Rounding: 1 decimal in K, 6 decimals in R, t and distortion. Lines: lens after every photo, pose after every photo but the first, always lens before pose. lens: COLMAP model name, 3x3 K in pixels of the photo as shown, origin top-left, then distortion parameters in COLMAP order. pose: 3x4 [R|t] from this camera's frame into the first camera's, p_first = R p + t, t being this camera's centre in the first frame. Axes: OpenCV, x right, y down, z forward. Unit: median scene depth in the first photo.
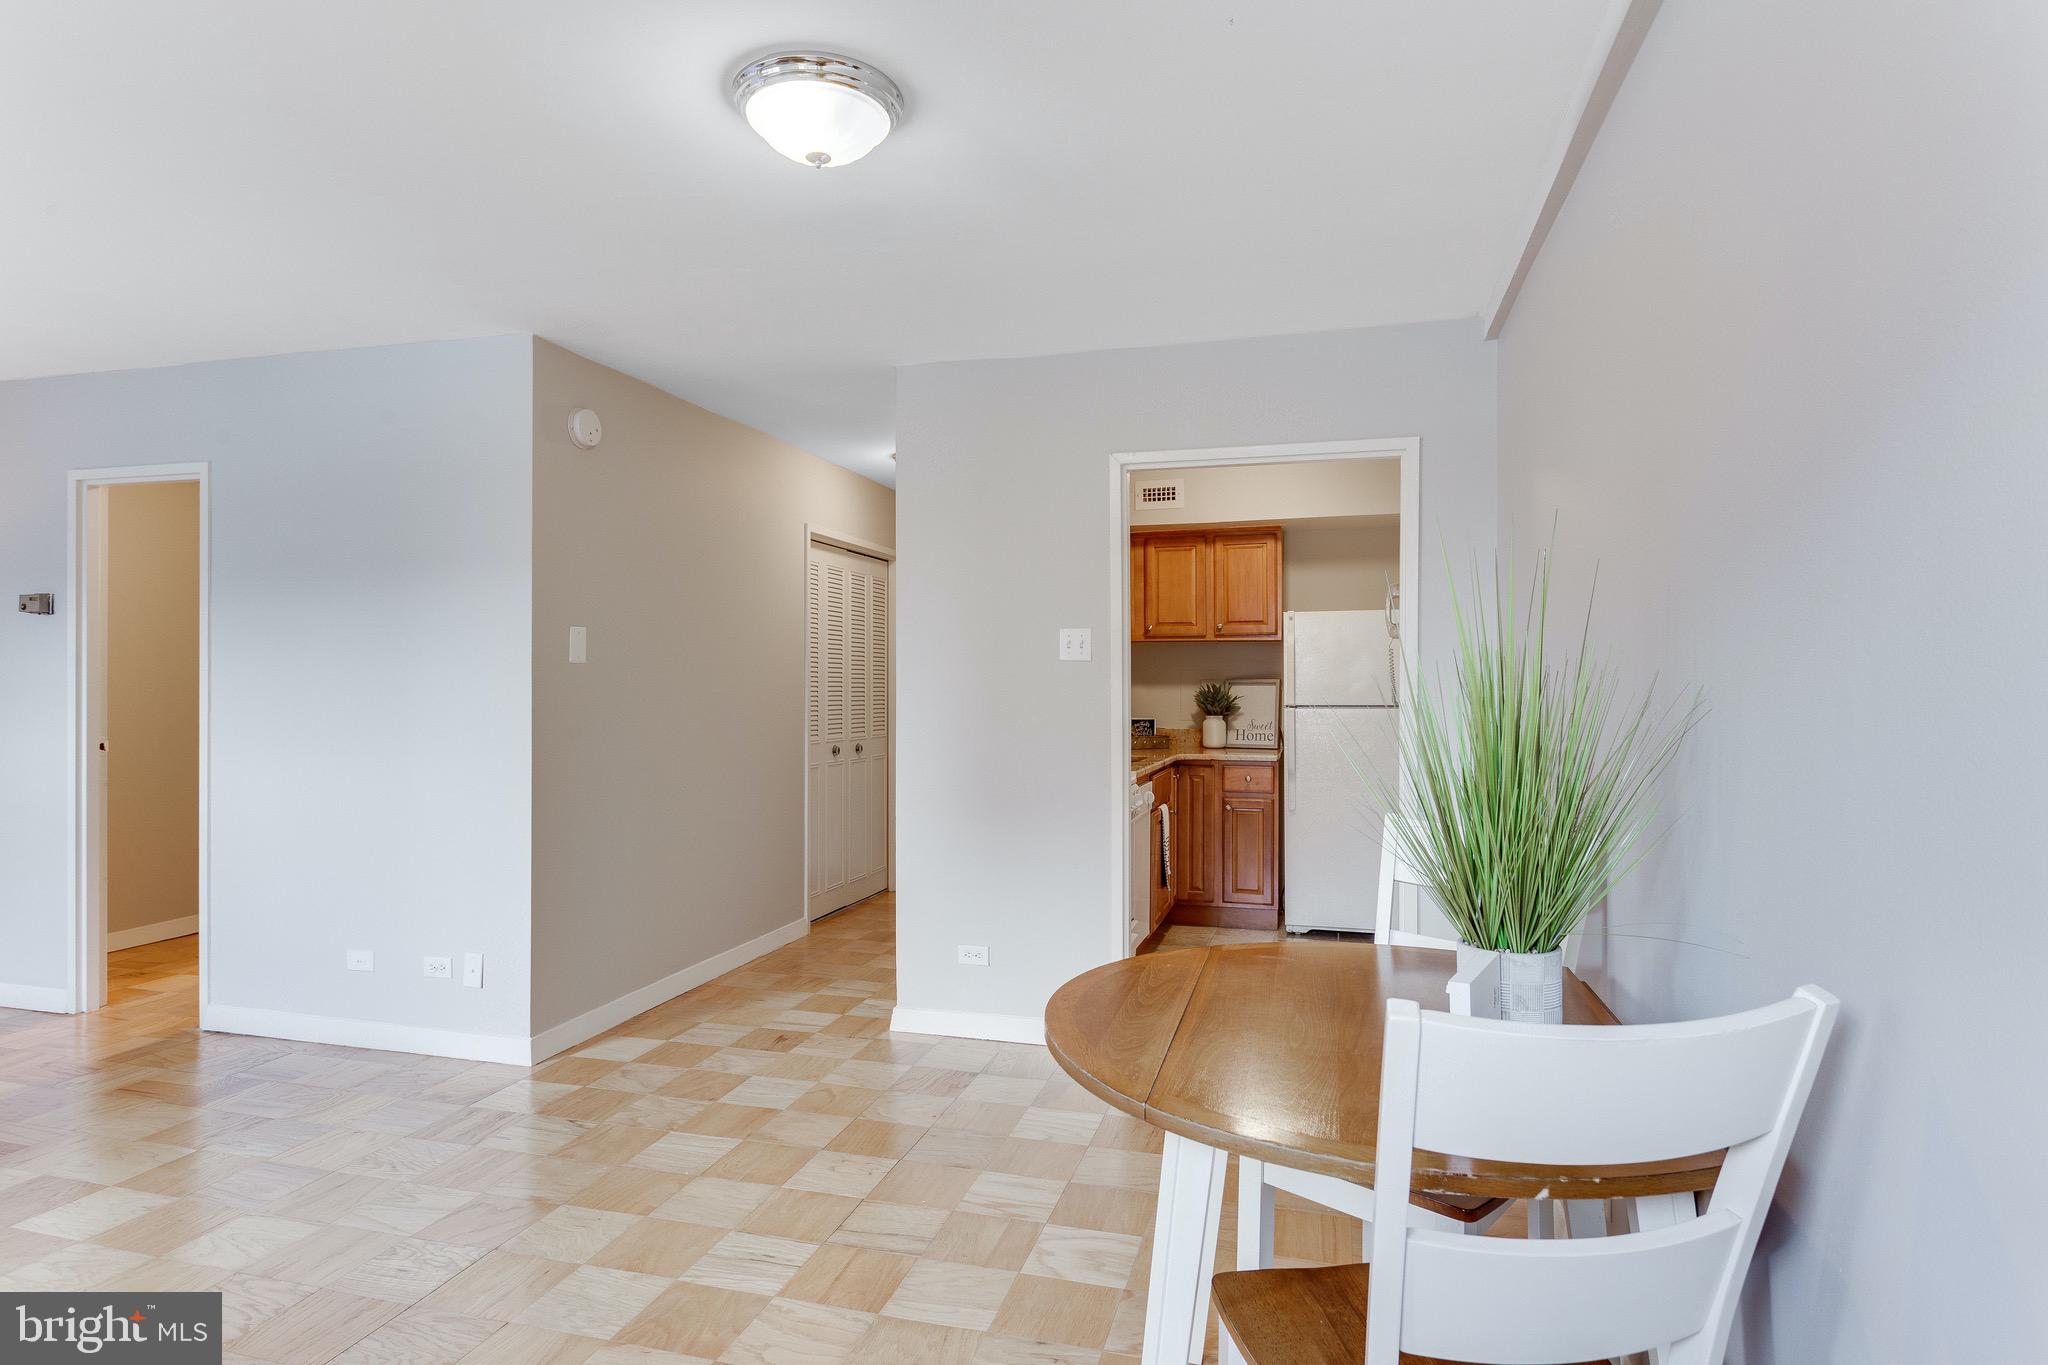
lens RADIAL K [[985.3, 0, 1027.0], [0, 985.3, 676.8], [0, 0, 1]] dist [0.004109, -0.001208]
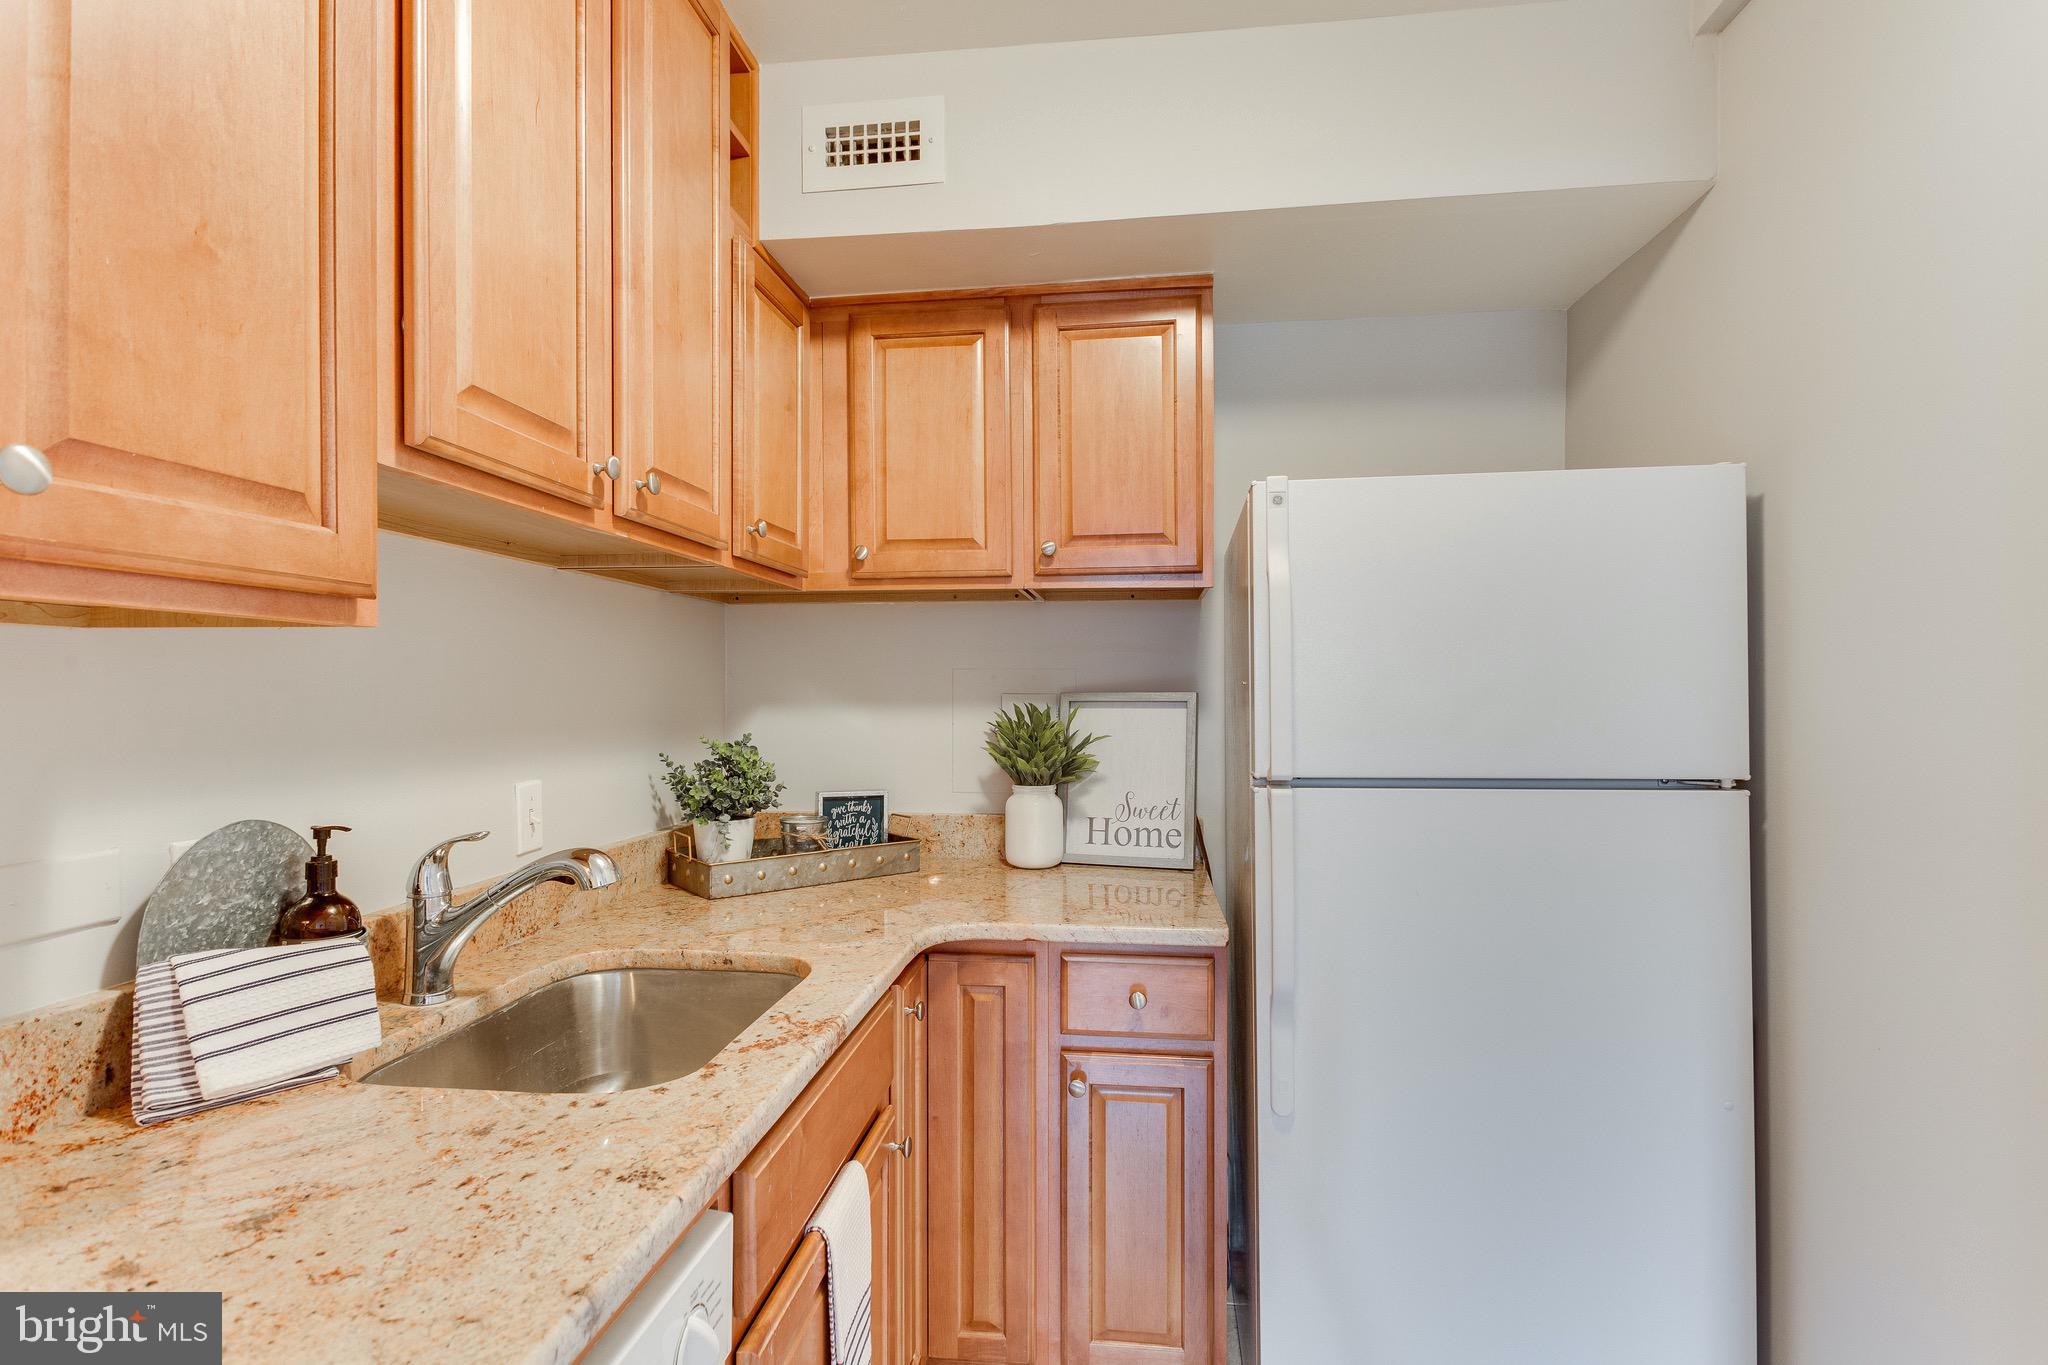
lens RADIAL K [[988.2, 0, 1022.8], [0, 988.2, 700.0], [0, 0, 1]] dist [0.005791, -0.001204]
pose [[0.983306, -0.004467, 0.181903, 0.119638], [0.001457, 0.999860, 0.016683, -0.001165], [-0.181952, -0.016139, 0.983175, 0.643648]]
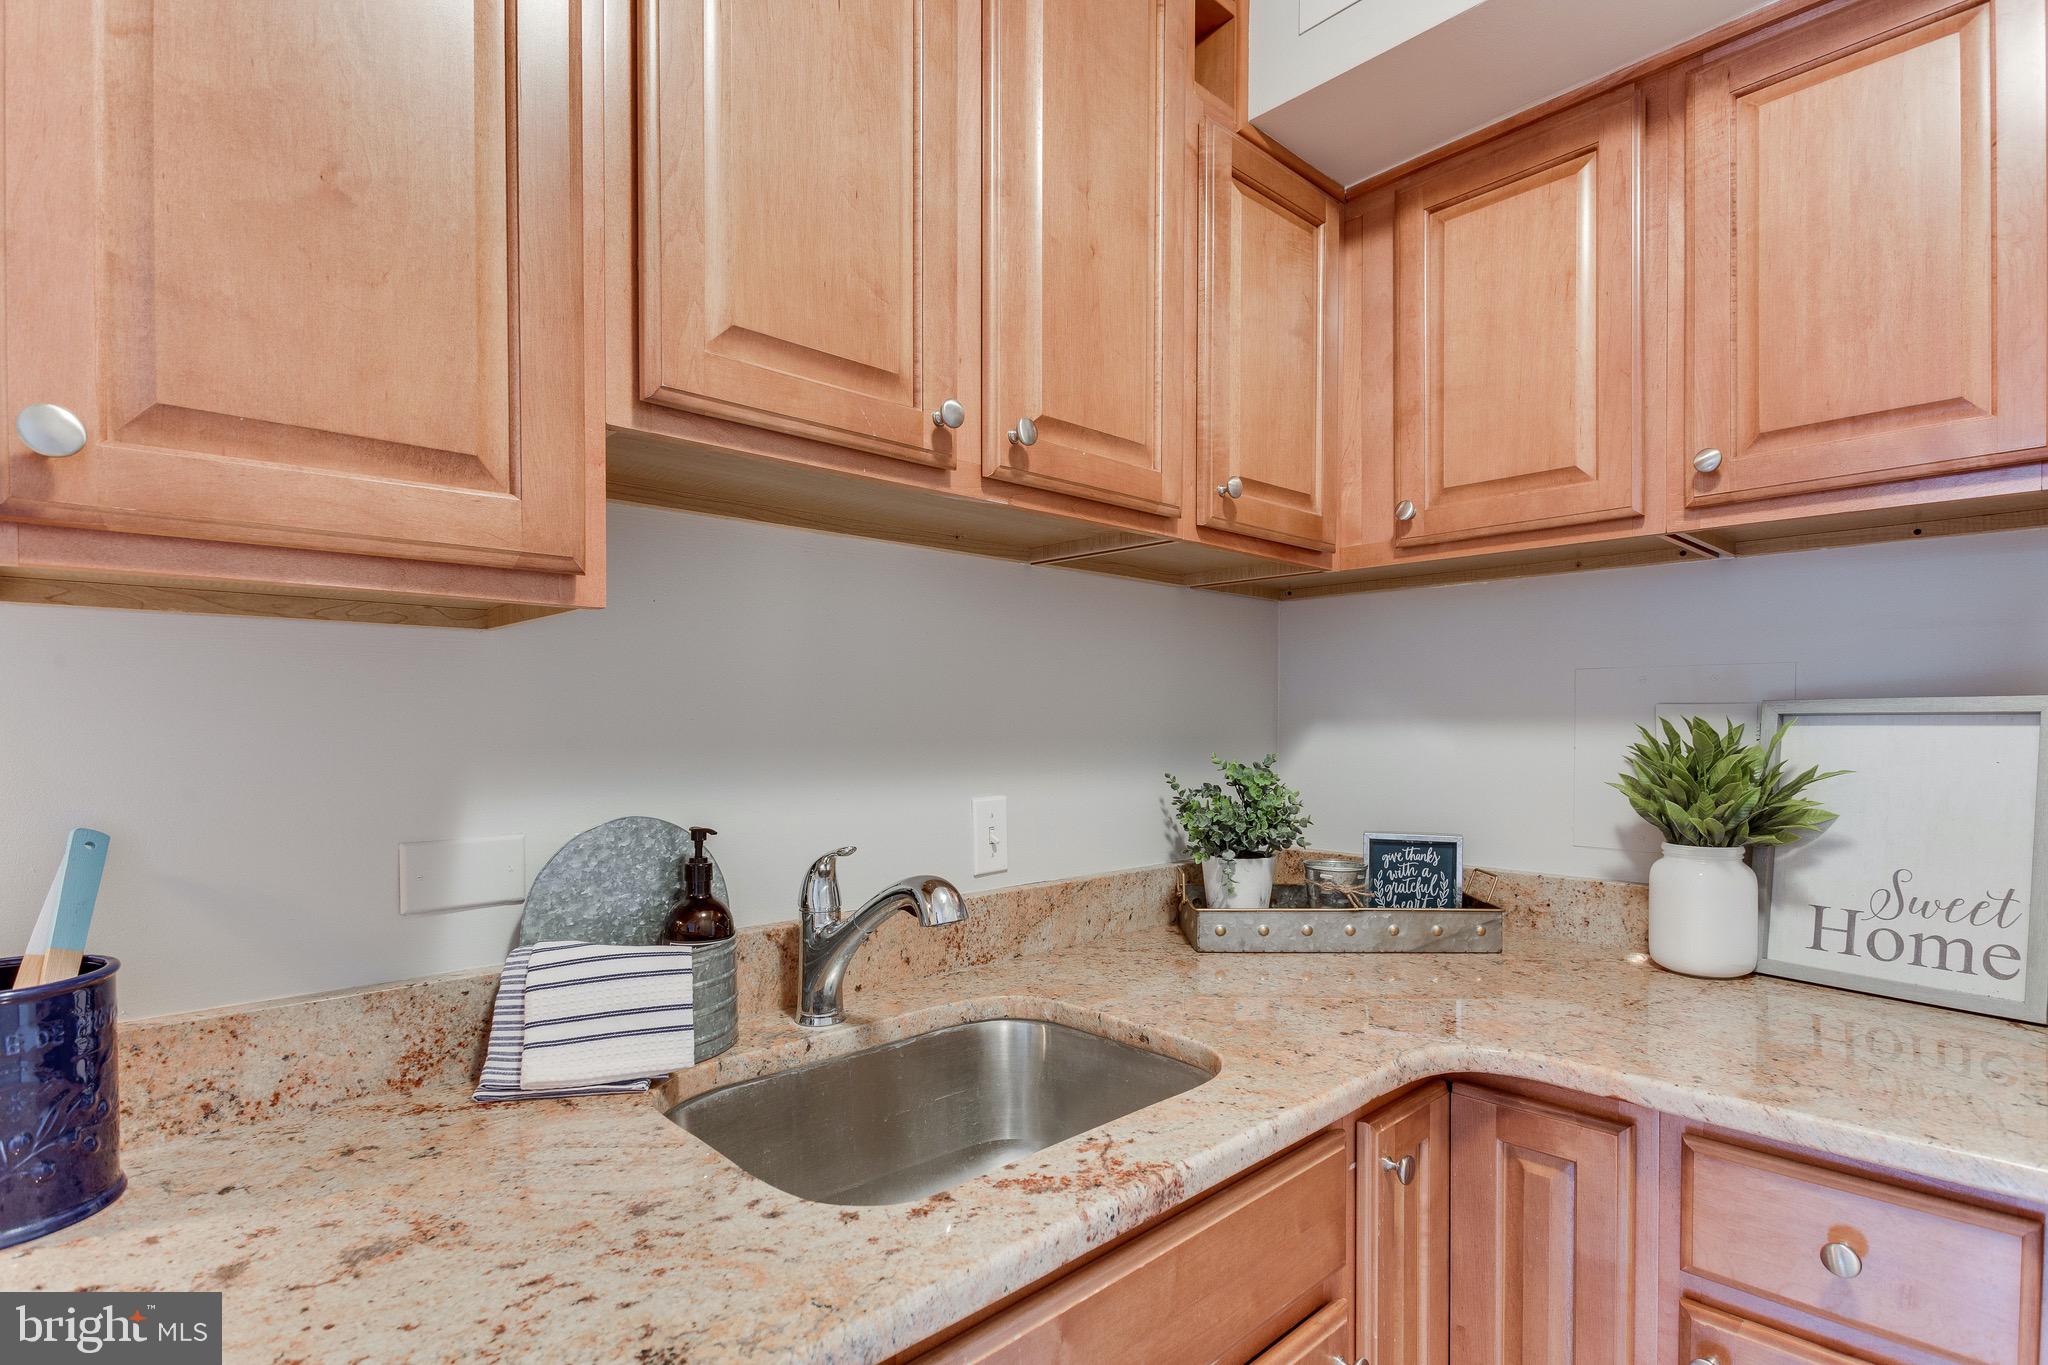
lens RADIAL K [[1008.5, 0, 1016.2], [0, 1008.5, 737.1], [0, 0, 1]] dist [0.010006, -0.008247]
pose [[0.872493, 0.005124, -0.488599, 0.171753], [0.005980, 0.999758, 0.021164, 0.005808], [0.488590, -0.021387, 0.872252, 0.724996]]
